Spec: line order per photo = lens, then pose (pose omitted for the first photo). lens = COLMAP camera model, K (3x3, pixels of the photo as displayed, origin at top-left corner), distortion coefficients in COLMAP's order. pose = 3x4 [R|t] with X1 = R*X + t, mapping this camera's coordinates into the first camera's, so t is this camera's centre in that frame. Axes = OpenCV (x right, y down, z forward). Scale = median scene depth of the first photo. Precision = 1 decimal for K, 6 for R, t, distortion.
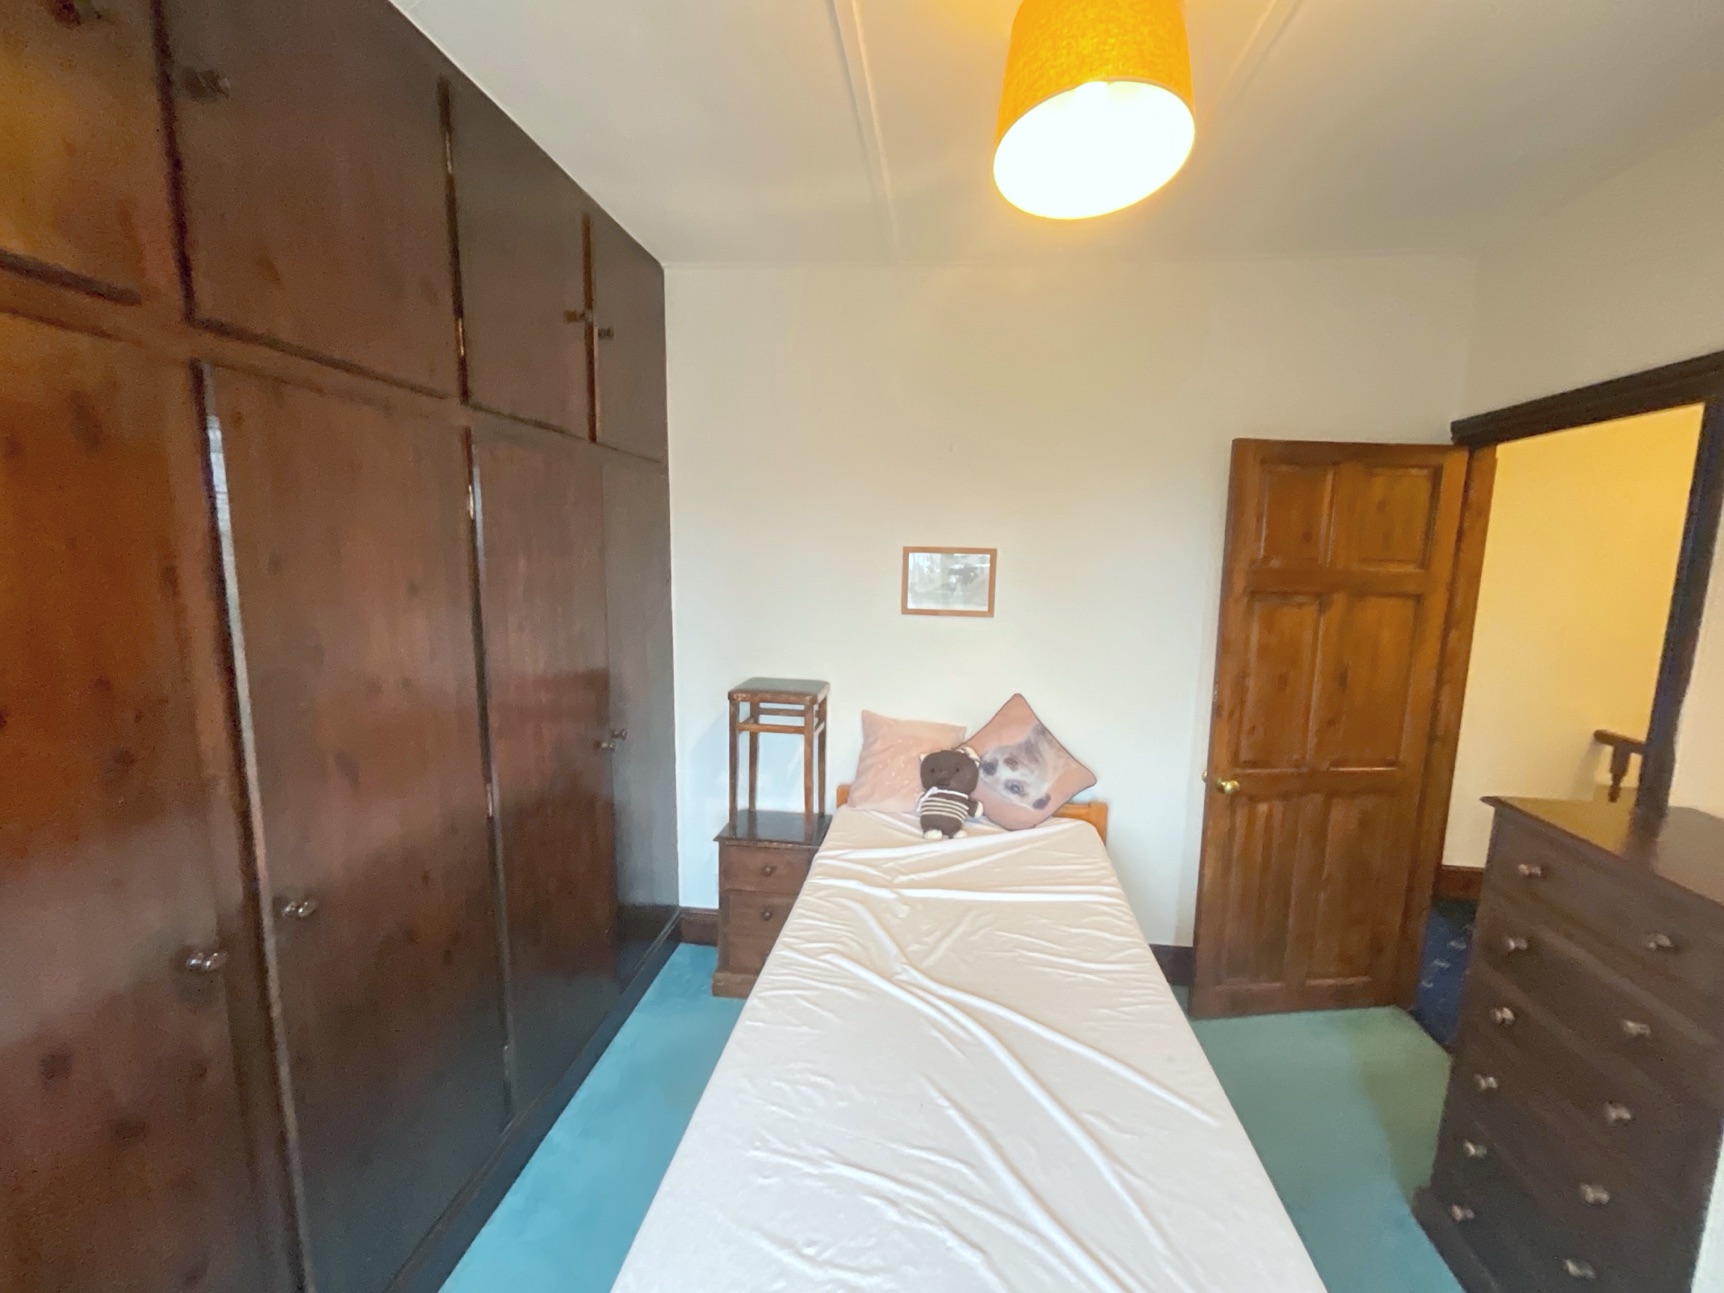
lens RADIAL K [[698.0, 0, 862.0], [0, 698.0, 646.5], [0, 0, 1]] dist [-0.002626, 0.000163]
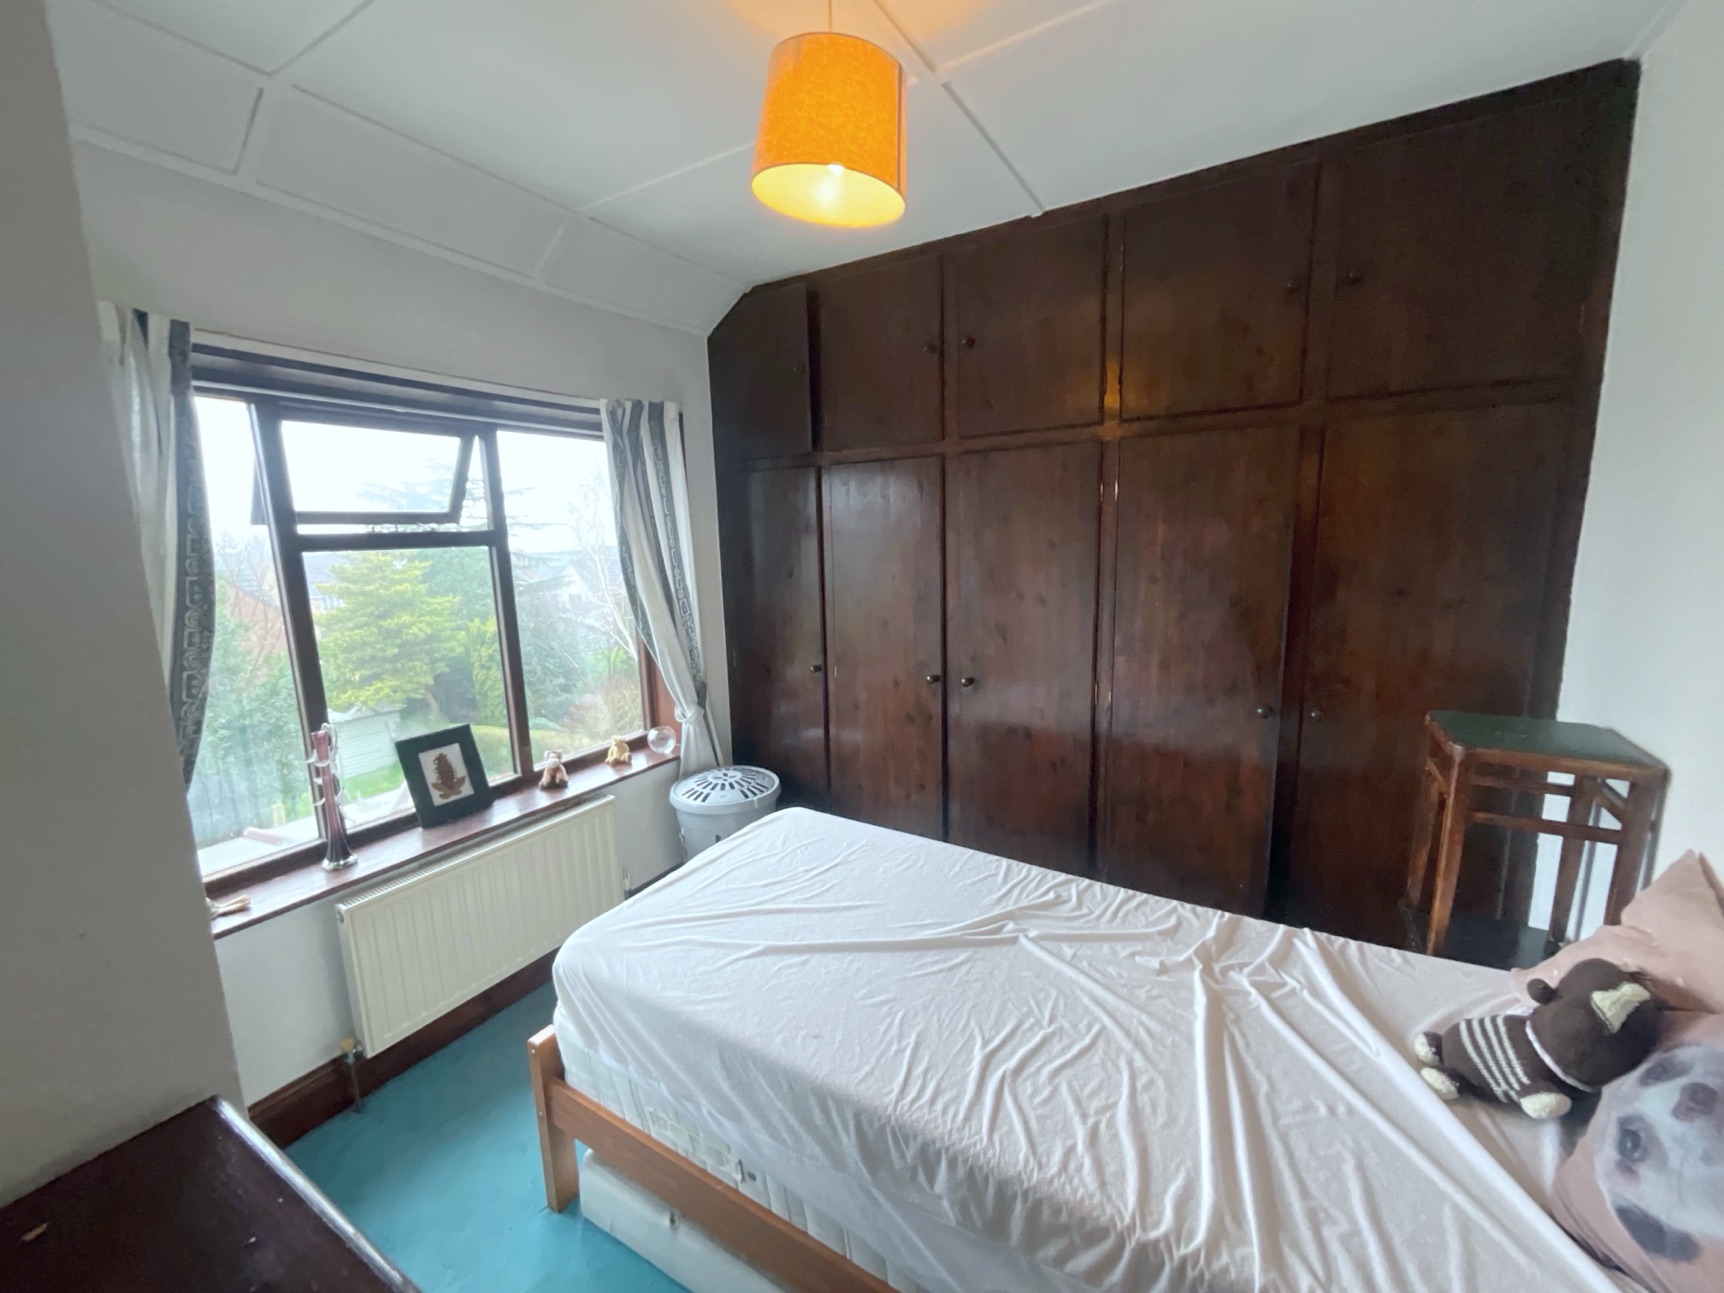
lens RADIAL K [[702.8, 0, 862.0], [0, 702.8, 646.5], [0, 0, 1]] dist [-0.002083, 0.000332]
pose [[-0.403656, 0.141743, -0.903865, 0.664184], [-0.106258, 0.973978, 0.200192, -0.077381], [0.908720, 0.176851, -0.378090, 0.717842]]
